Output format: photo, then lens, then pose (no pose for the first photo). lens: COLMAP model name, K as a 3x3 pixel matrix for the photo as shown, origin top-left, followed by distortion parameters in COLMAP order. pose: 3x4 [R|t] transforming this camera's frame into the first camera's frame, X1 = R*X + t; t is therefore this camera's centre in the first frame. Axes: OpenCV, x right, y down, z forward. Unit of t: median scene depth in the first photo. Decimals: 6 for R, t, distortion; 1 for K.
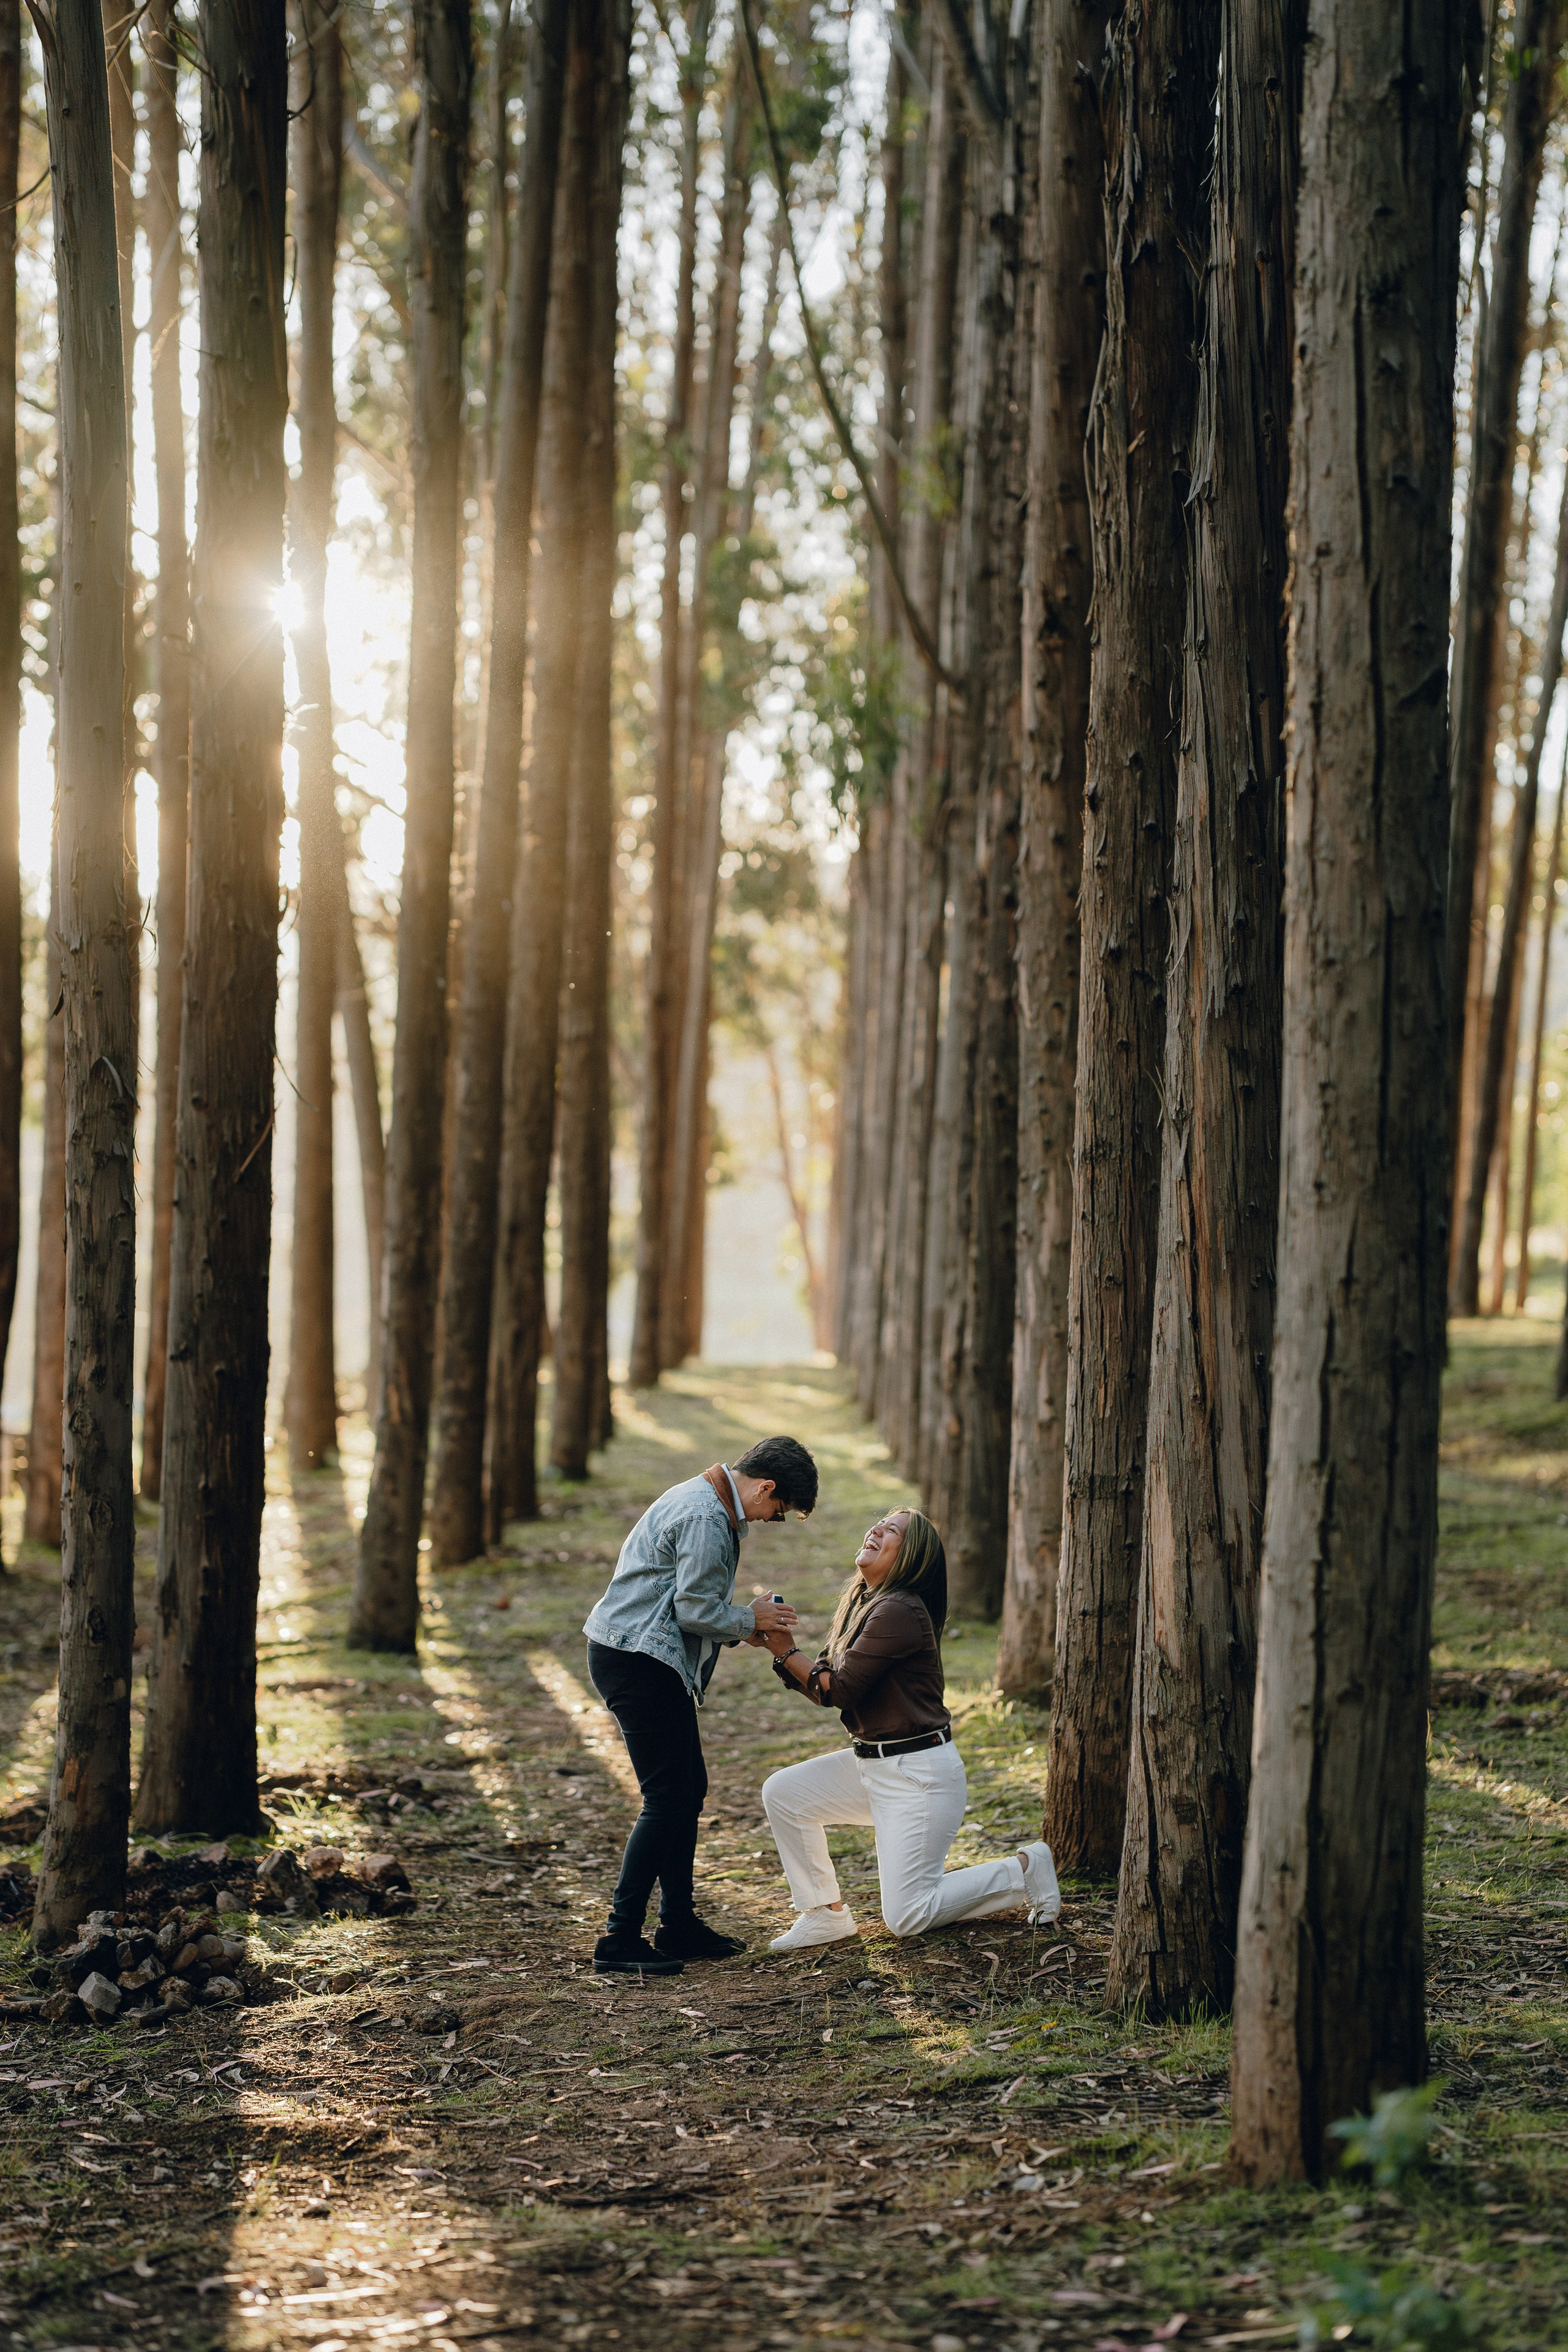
lens RADIAL K [[5549.0, 0, 794.4], [0, 5549.0, 1227.9], [0, 0, 1]] dist [0.755475, 0.216241]
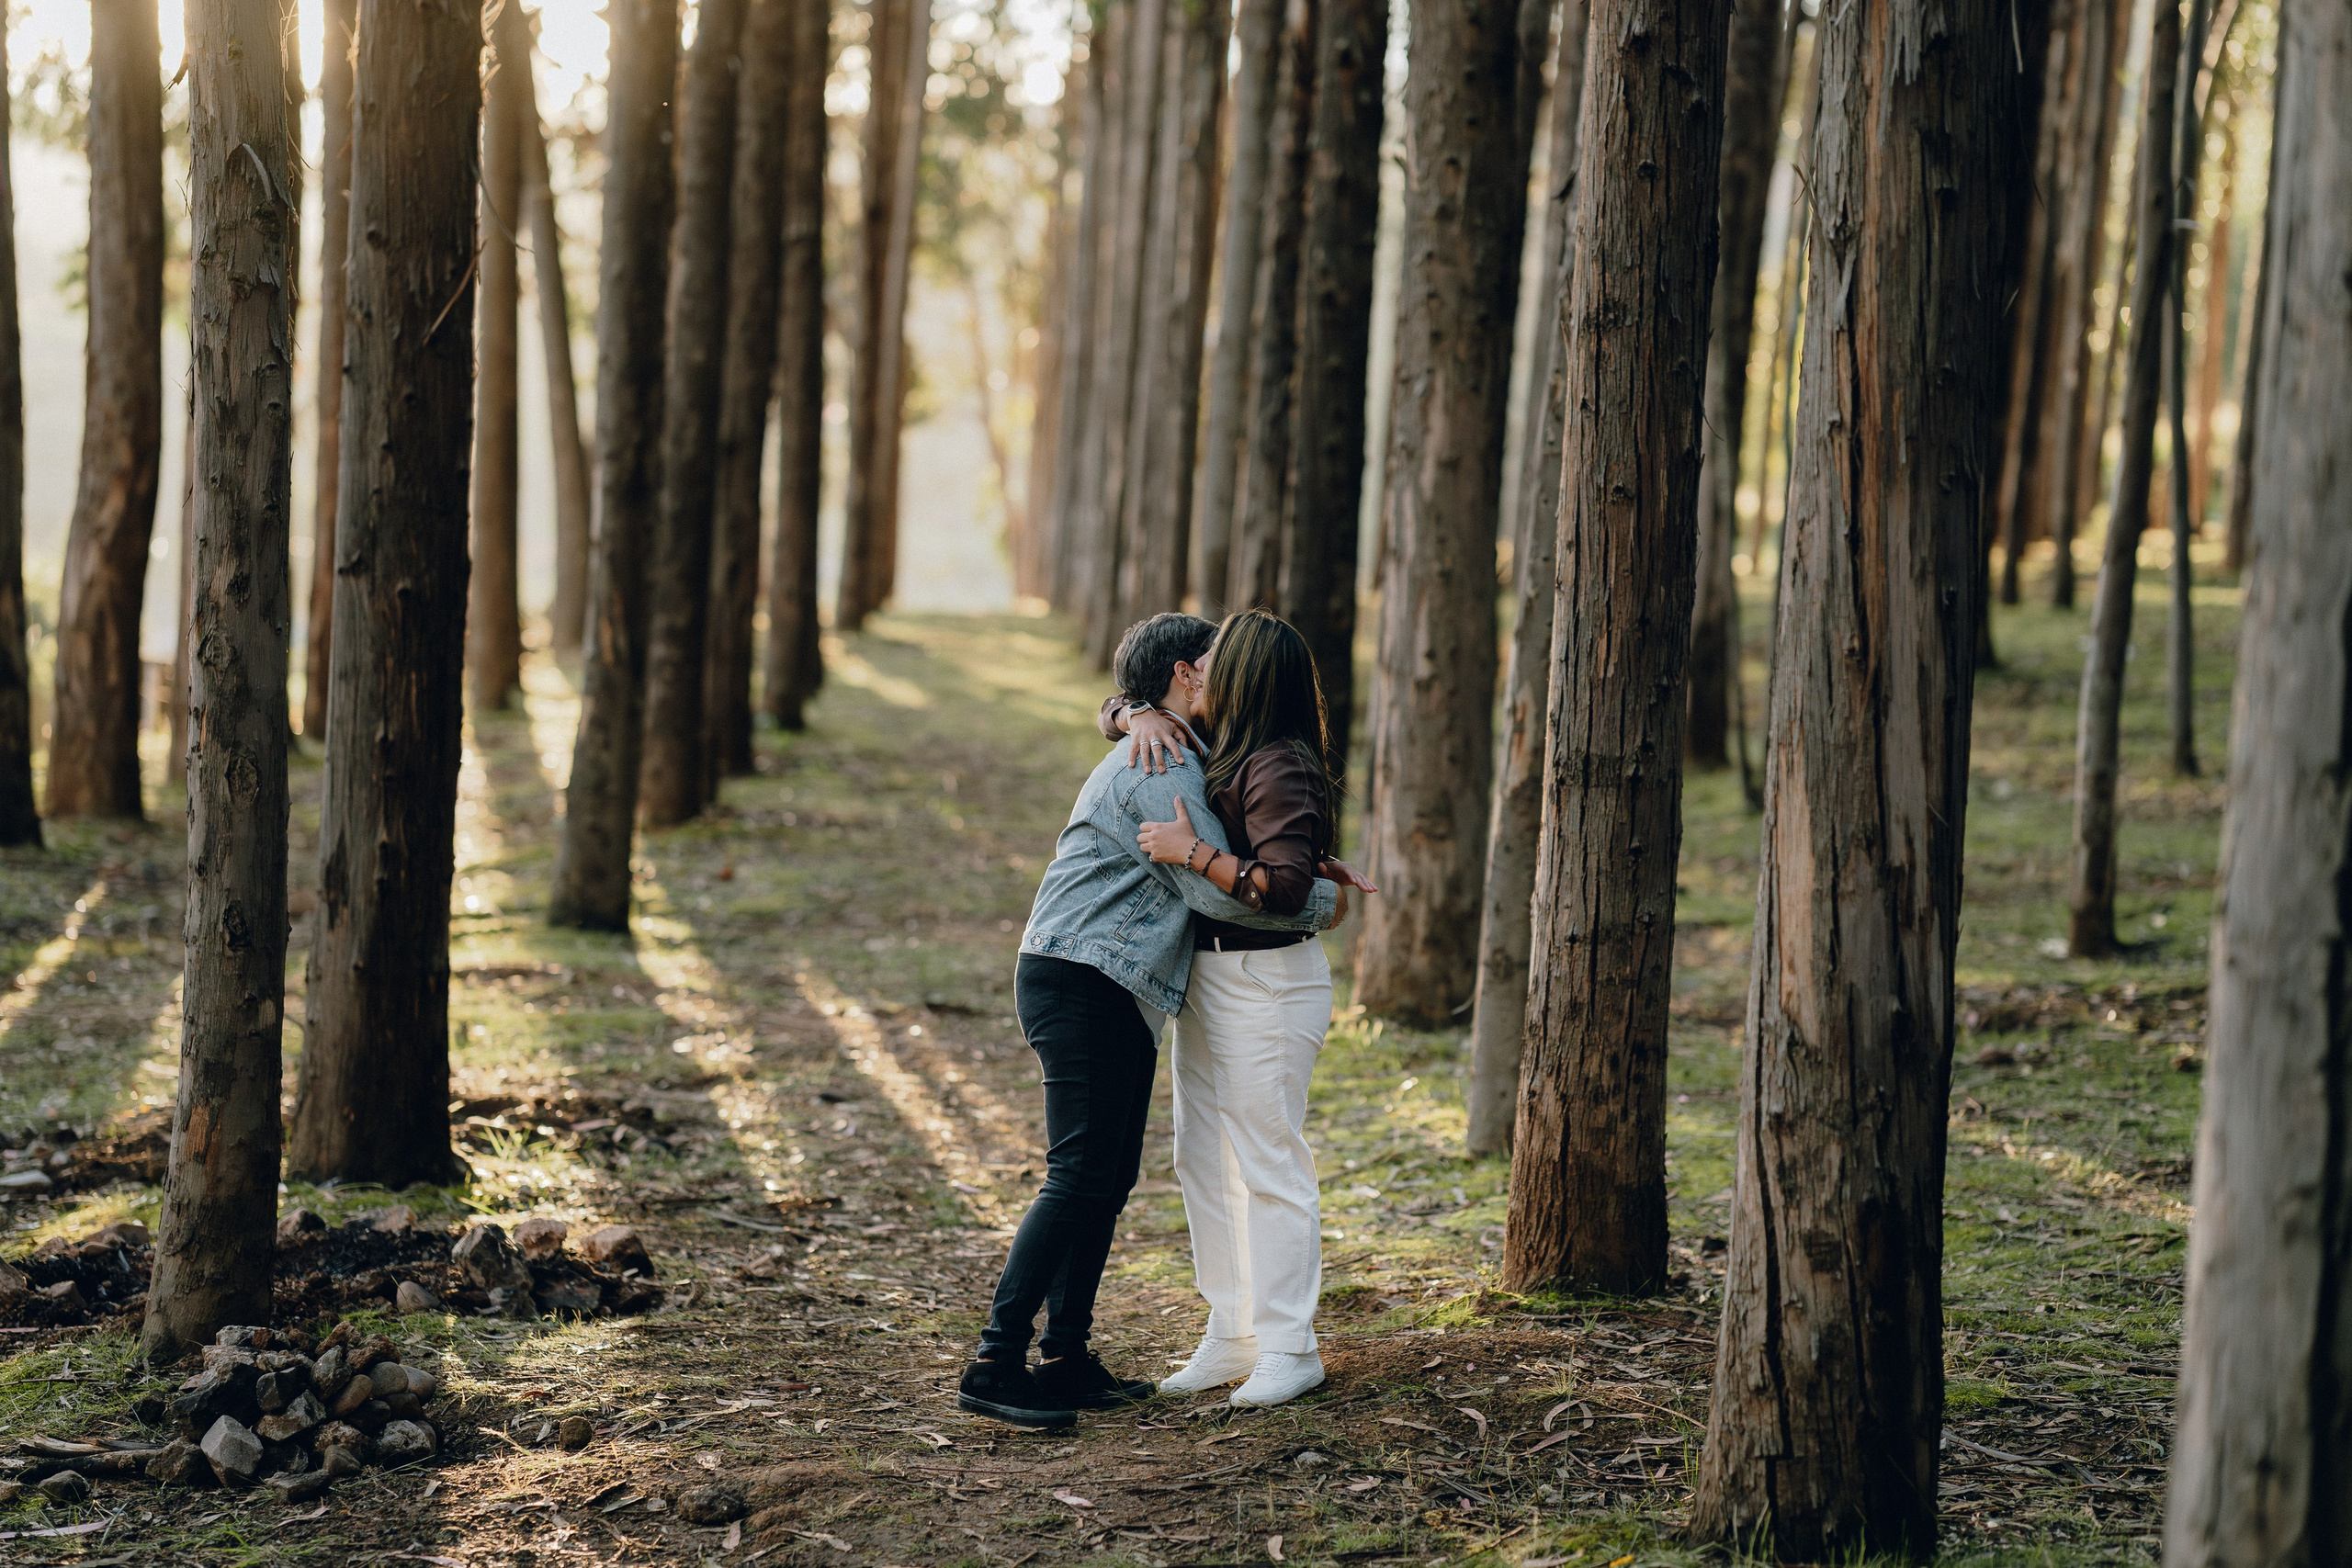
lens RADIAL K [[5537.2, 0, 1133.8], [0, 5537.2, 747.9], [0, 0, 1]] dist [0.869845, -0.469726]
pose [[0.999344, 0.019942, 0.030232, -0.026332], [-0.021386, 0.998607, 0.048231, 0.007942], [-0.029228, -0.048846, 0.998379, 0.230332]]
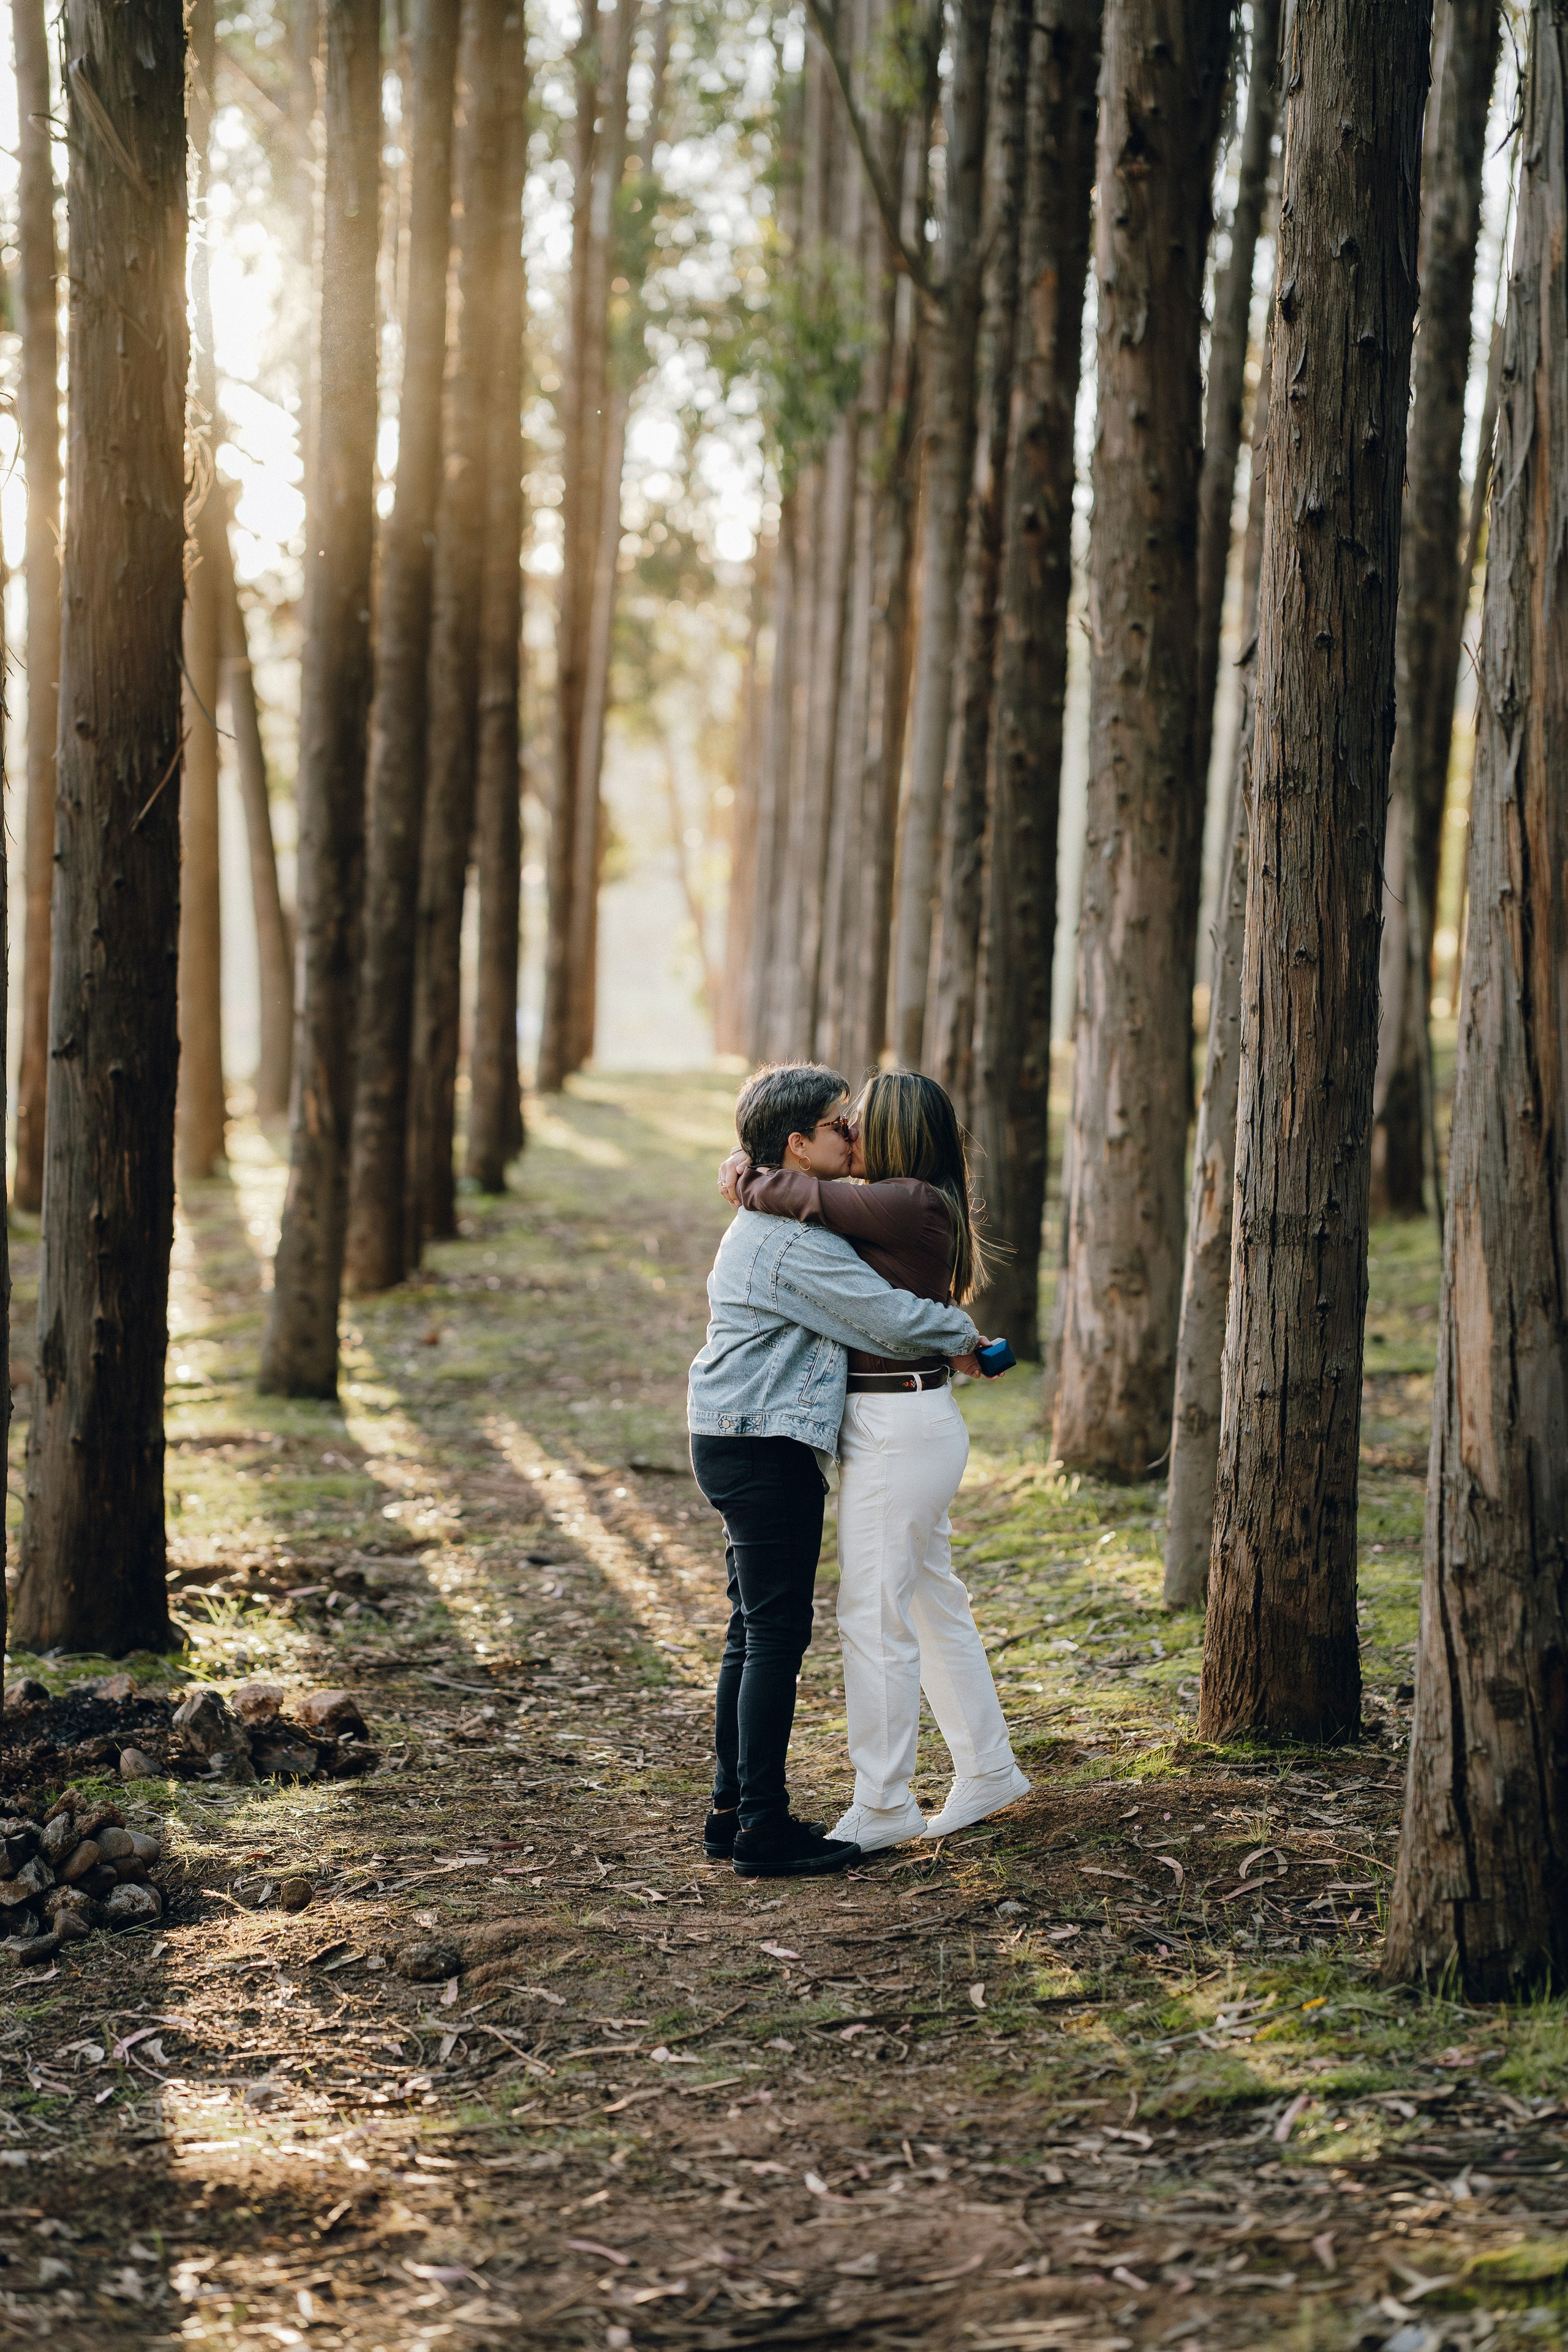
lens RADIAL K [[5548.6, 0, 772.8], [0, 5548.6, 1178.1], [0, 0, 1]] dist [0.741667, 0.311235]
pose [[0.999821, 0.002980, 0.018674, -0.025702], [-0.003802, 0.999019, 0.044122, 0.005569], [-0.018524, -0.044185, 0.998852, 0.215408]]
